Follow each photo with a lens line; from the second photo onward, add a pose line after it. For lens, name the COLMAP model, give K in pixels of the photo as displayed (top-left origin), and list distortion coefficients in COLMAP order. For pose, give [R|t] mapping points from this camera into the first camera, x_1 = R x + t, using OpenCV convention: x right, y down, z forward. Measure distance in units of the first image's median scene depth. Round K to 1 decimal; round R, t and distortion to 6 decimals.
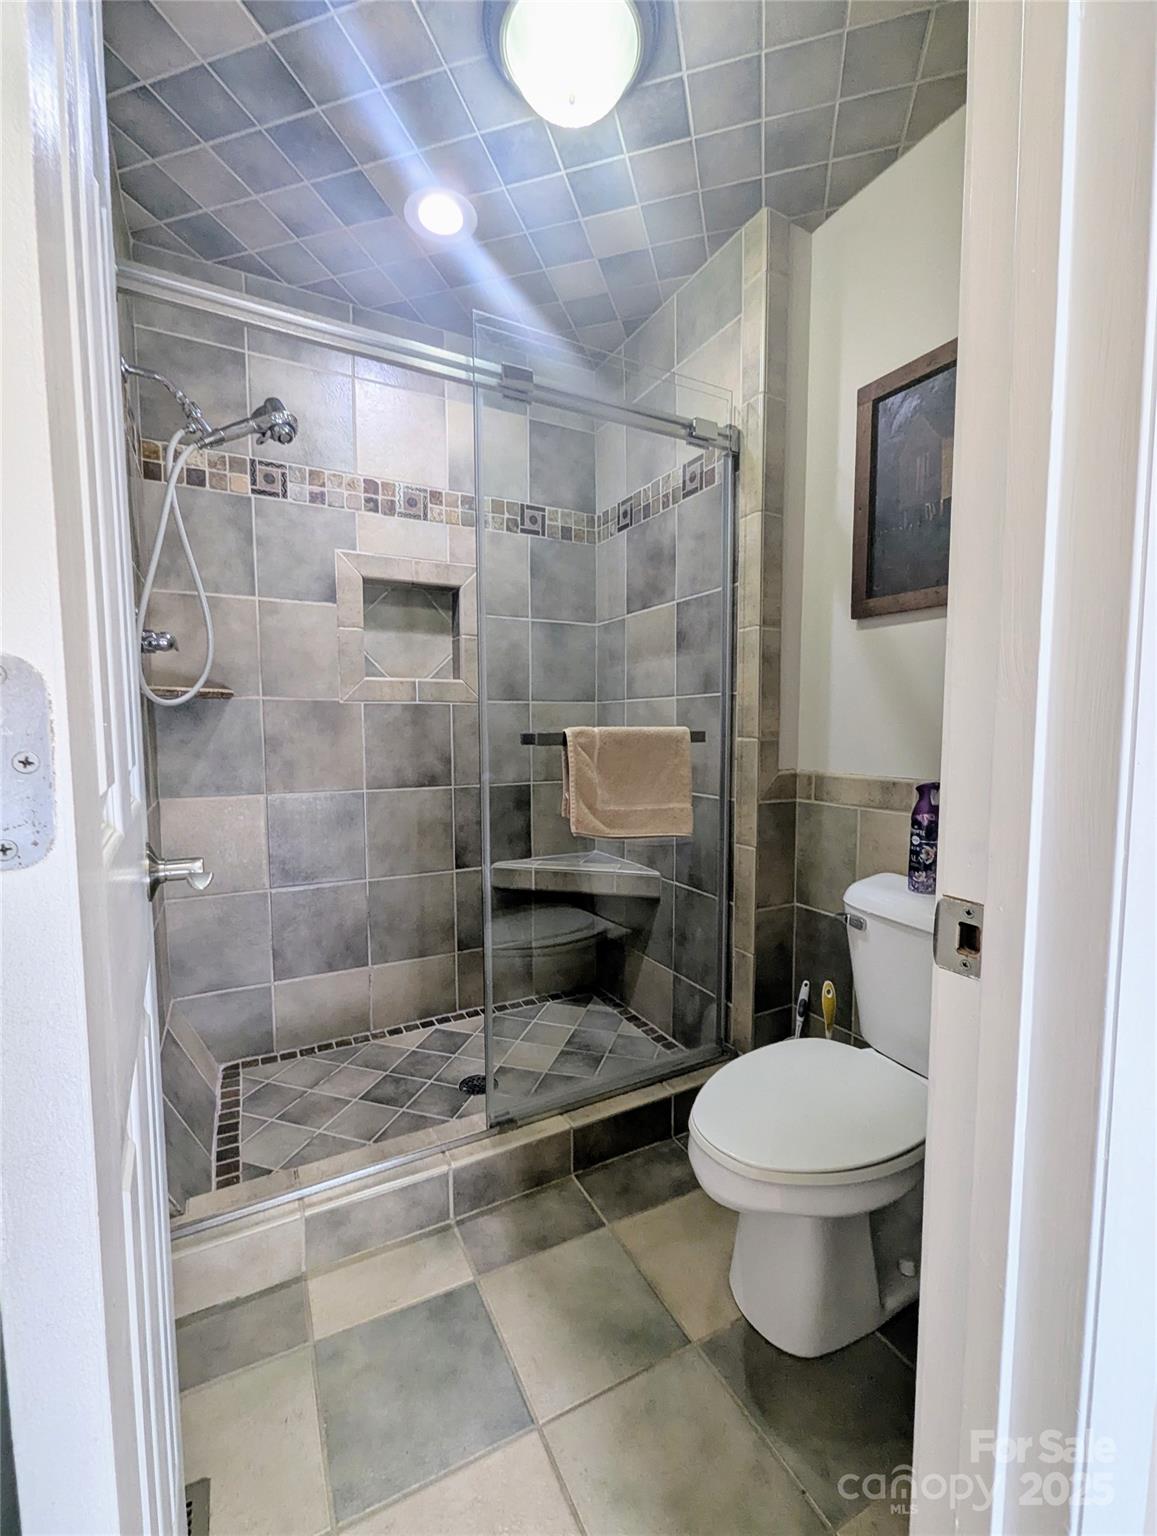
lens RADIAL K [[643.4, 0, 580.1], [0, 643.4, 774.1], [0, 0, 1]] dist [-0.002022, -0.000158]
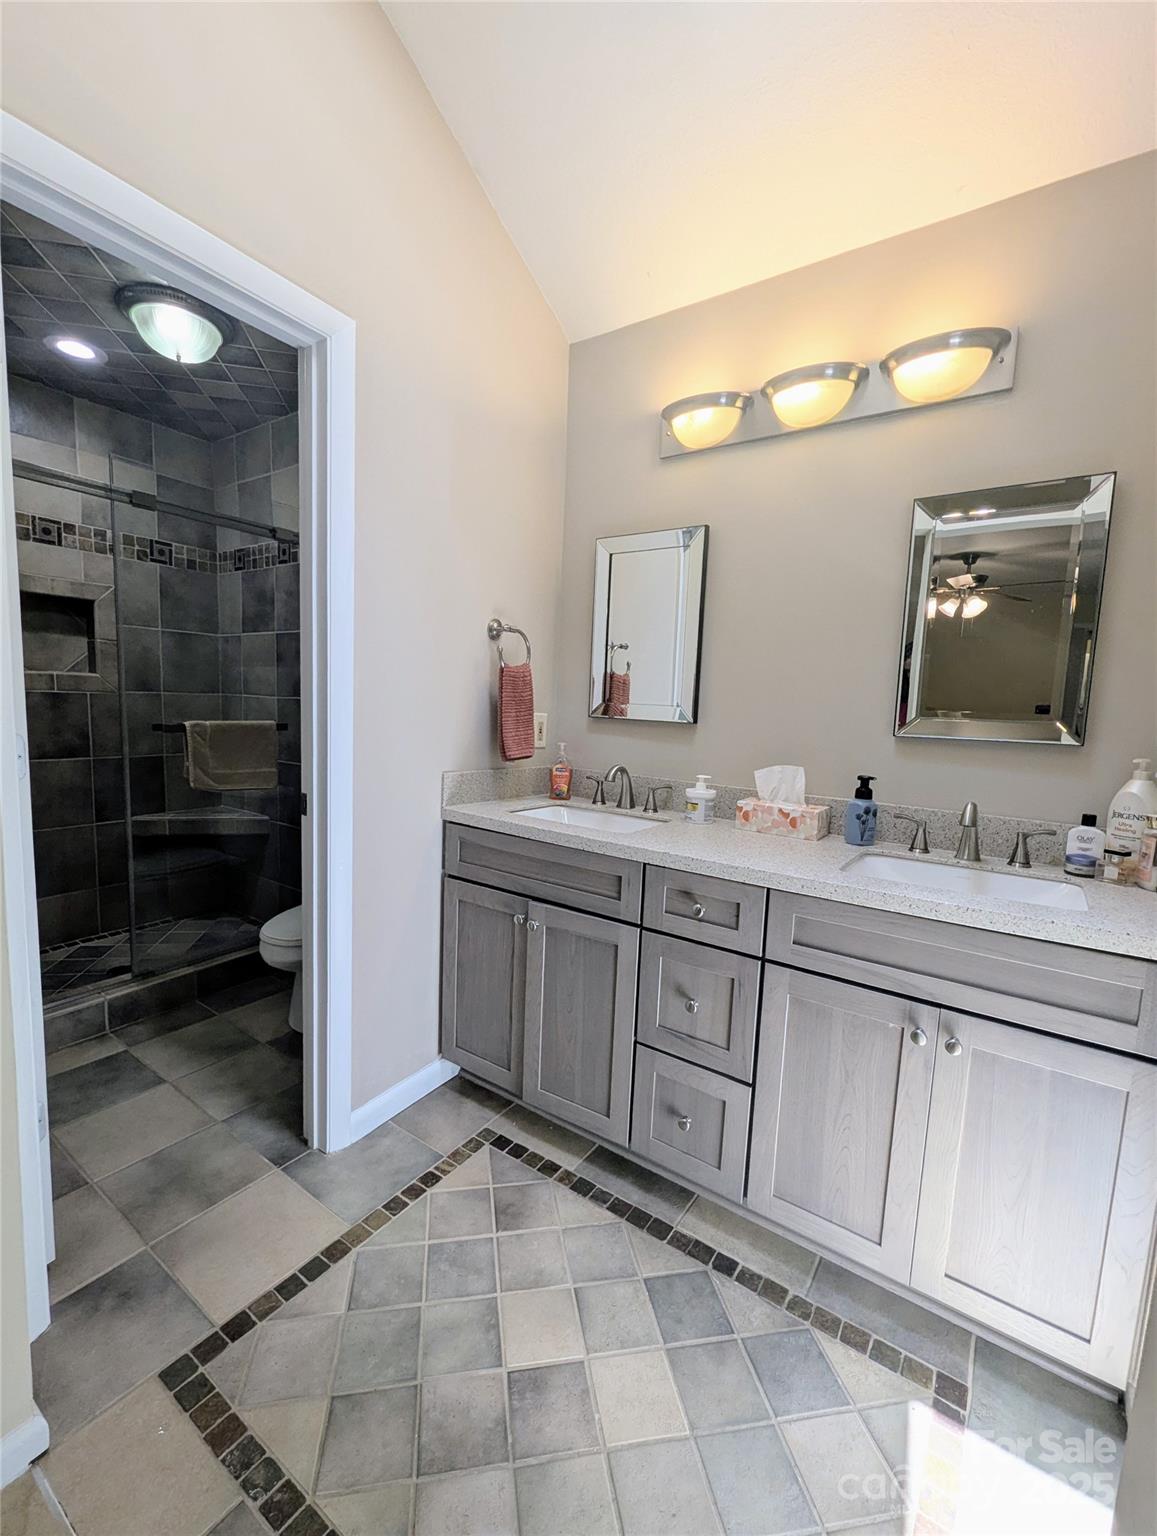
lens RADIAL K [[643.4, 0, 568.9], [0, 643.4, 770.3], [0, 0, 1]] dist [-0.002022, -0.000158]
pose [[0.890302, -0.014790, 0.455131, 0.066261], [-0.006521, 0.998956, 0.045219, -0.020264], [-0.455325, -0.043227, 0.889275, -0.577790]]
